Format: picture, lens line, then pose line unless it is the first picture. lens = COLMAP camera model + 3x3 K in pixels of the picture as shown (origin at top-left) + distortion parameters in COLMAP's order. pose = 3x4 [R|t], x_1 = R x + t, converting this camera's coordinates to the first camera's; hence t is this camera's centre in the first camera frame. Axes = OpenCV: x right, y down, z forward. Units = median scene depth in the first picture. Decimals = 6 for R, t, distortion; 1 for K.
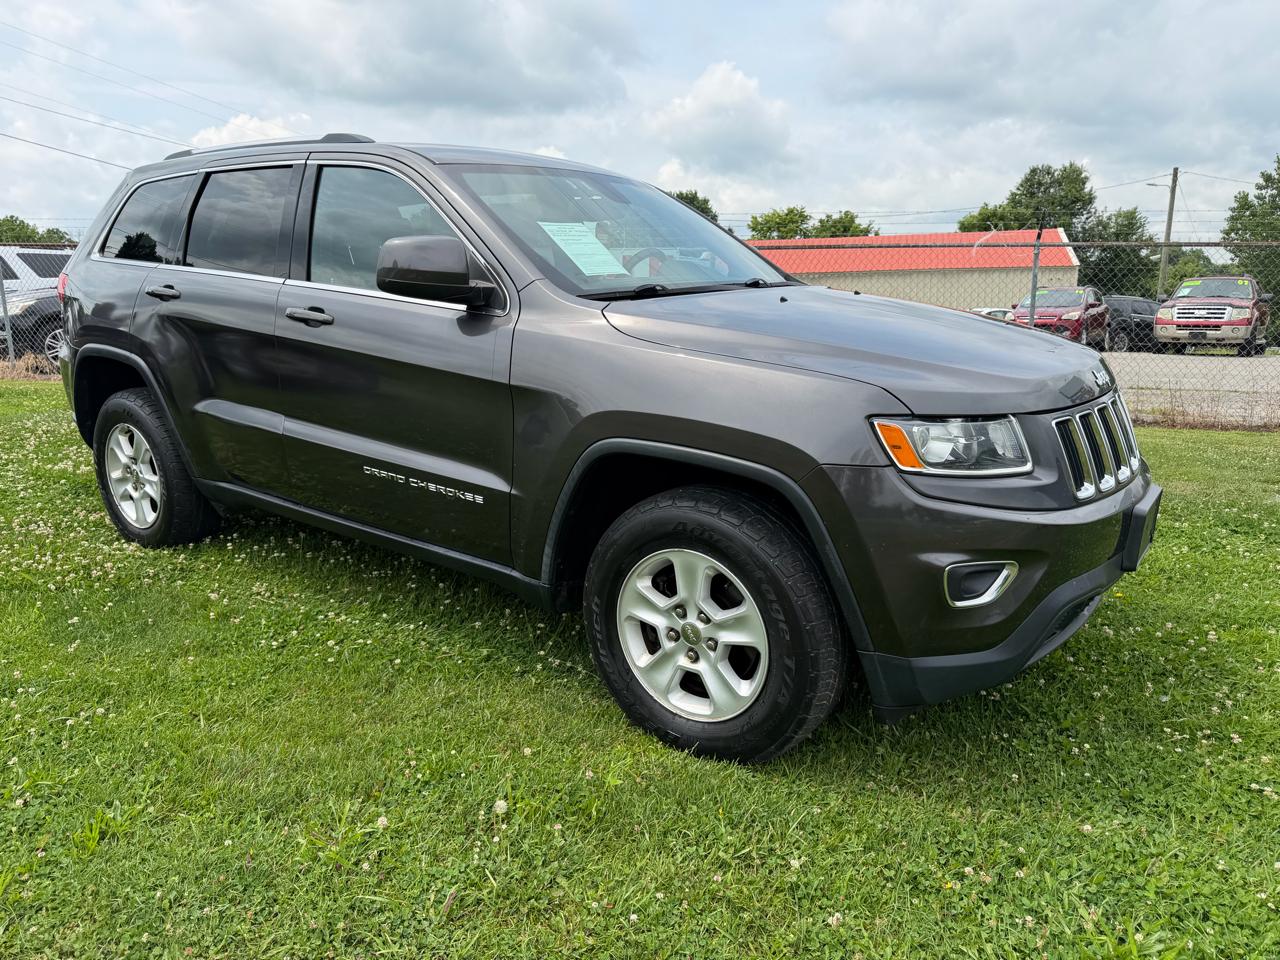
lens RADIAL K [[921.2, 0, 637.2], [0, 921.2, 490.0], [0, 0, 1]] dist [0.039716, -0.044251]
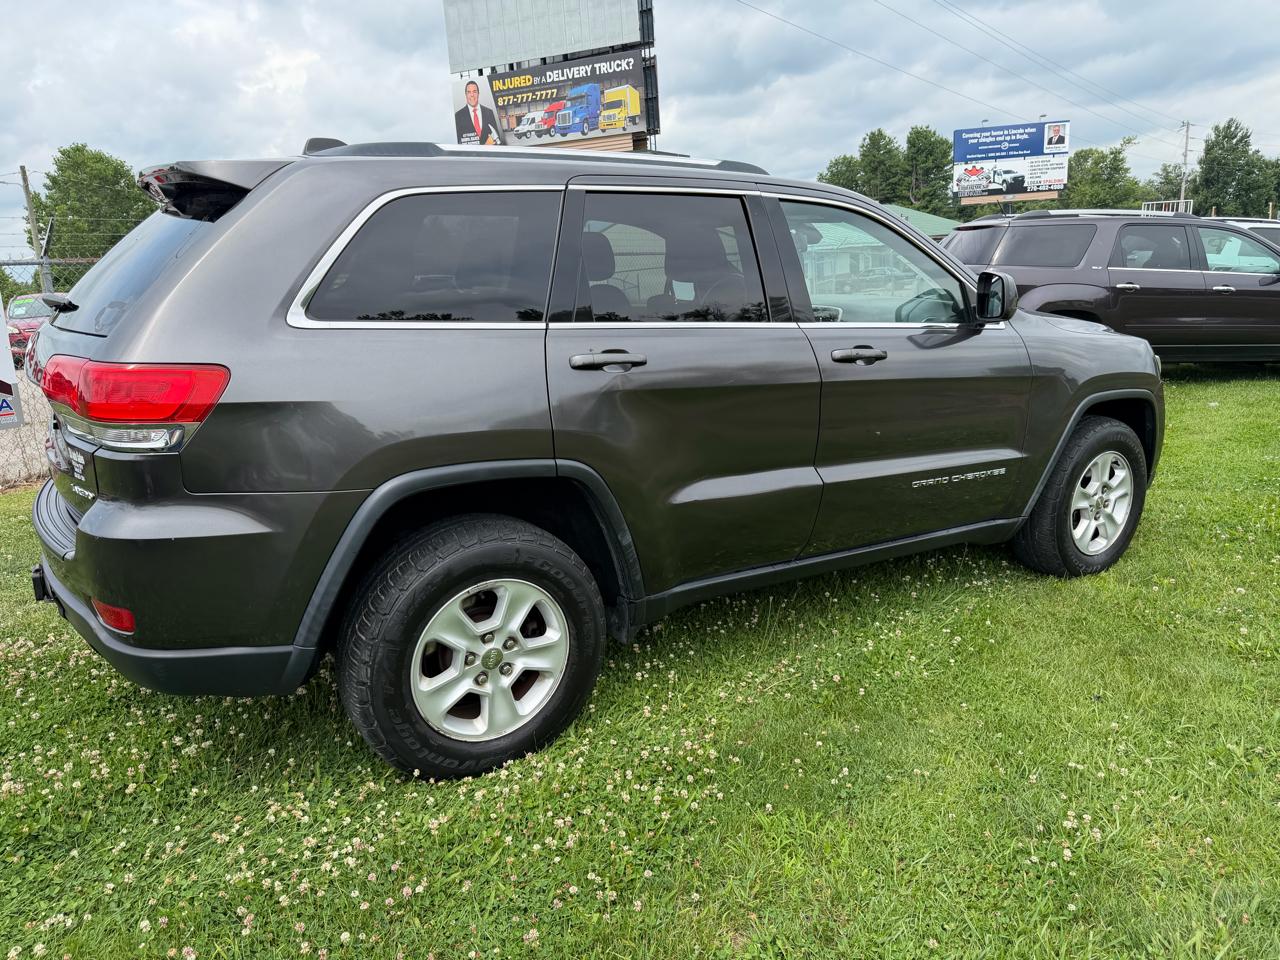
lens RADIAL K [[909.6, 0, 639.0], [0, 909.6, 474.5], [0, 0, 1]] dist [0.025858, -0.025790]
pose [[0.370366, -0.233368, 0.899093, -1.435153], [0.242397, 0.958670, 0.148981, -0.283486], [-0.896701, 0.162760, 0.411627, 0.881436]]
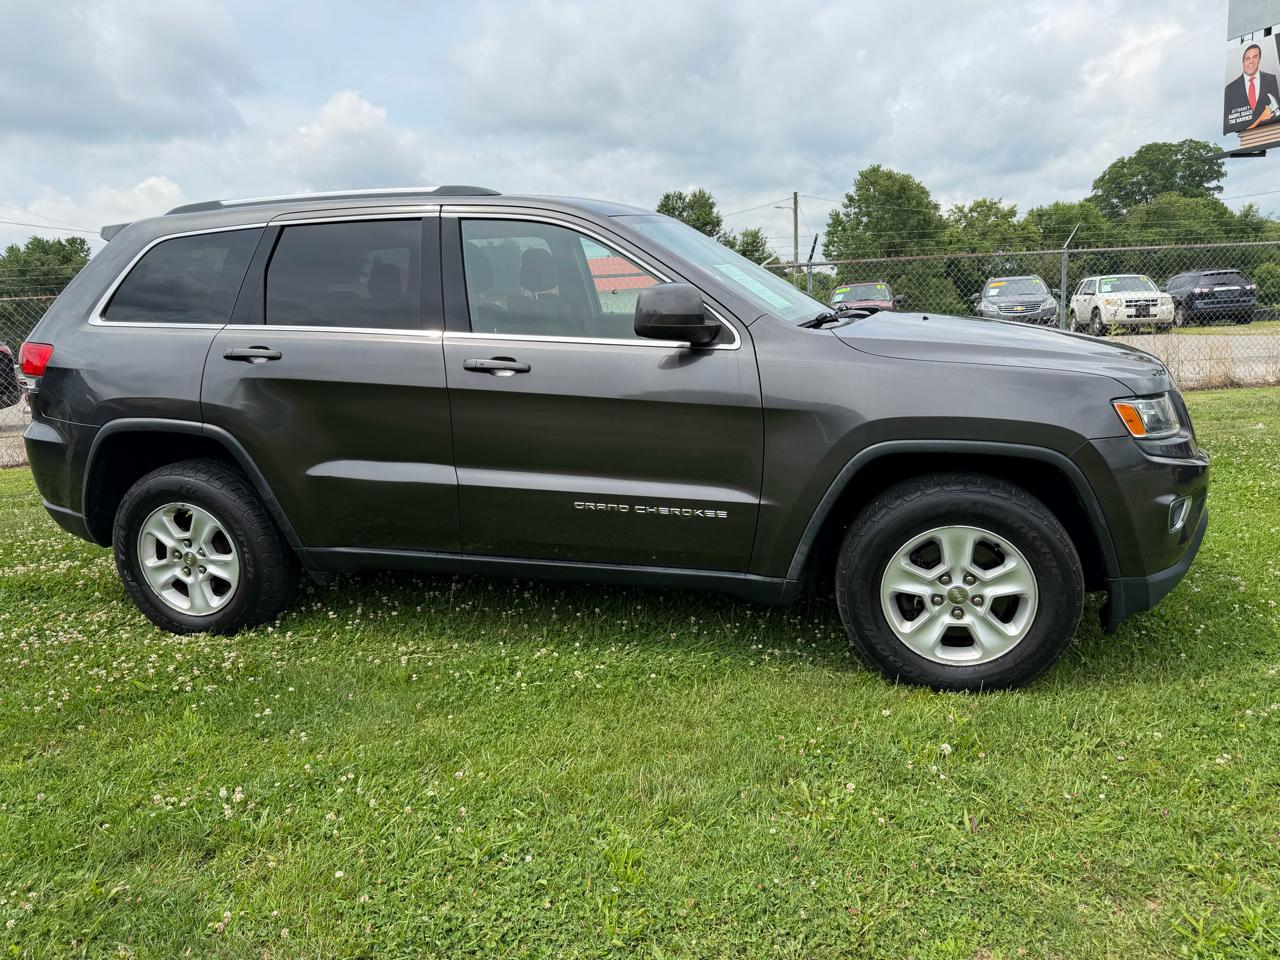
lens RADIAL K [[909.6, 0, 641.0], [0, 909.6, 478.6], [0, 0, 1]] dist [0.025858, -0.025790]
pose [[0.927234, -0.124494, 0.353183, -0.609305], [0.136260, 0.990636, -0.008543, -0.034947], [-0.348813, 0.056046, 0.935515, 0.011514]]
